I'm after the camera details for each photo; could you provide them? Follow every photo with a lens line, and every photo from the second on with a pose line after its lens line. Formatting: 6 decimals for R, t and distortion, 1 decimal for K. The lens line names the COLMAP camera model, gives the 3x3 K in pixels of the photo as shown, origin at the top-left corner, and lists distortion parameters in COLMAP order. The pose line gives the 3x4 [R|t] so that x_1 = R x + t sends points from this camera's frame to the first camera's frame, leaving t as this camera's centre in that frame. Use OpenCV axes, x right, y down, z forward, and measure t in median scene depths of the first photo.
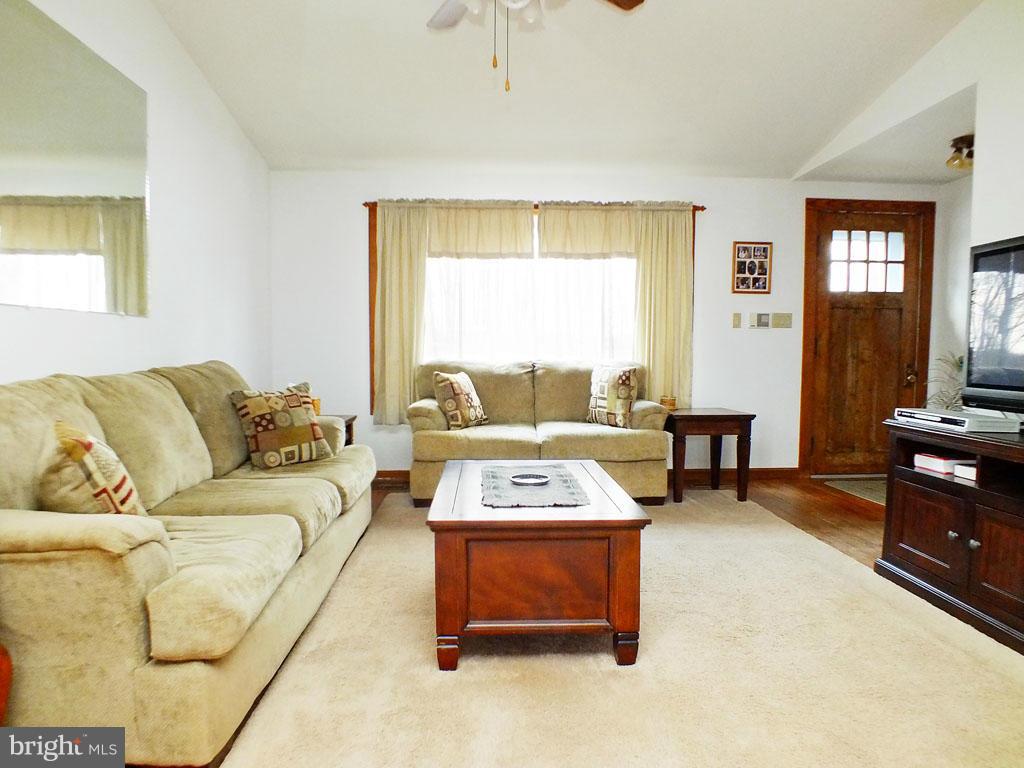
lens RADIAL K [[651.2, 0, 509.1], [0, 651.2, 386.9], [0, 0, 1]] dist [-0.068479, 0.002672]
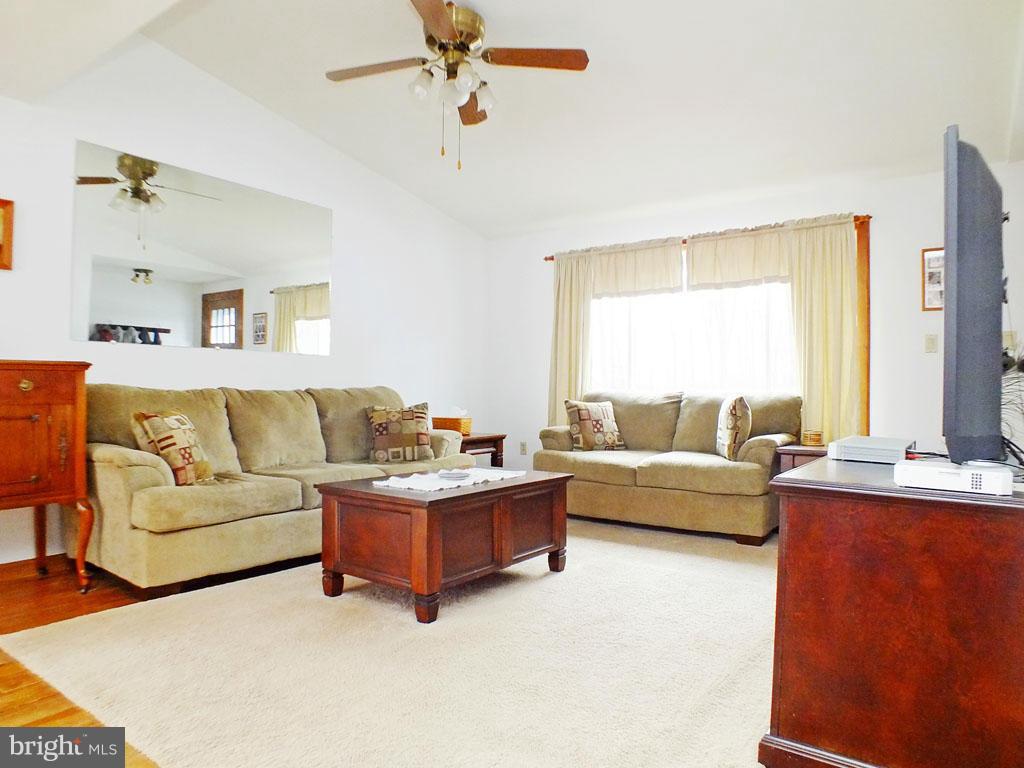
lens RADIAL K [[651.2, 0, 511.3], [0, 651.2, 380.6], [0, 0, 1]] dist [-0.068479, 0.002672]
pose [[0.787623, -0.007499, -0.616112, 0.486004], [-0.041962, 0.996952, -0.065777, 0.021743], [0.614727, 0.077661, 0.784907, 0.047715]]
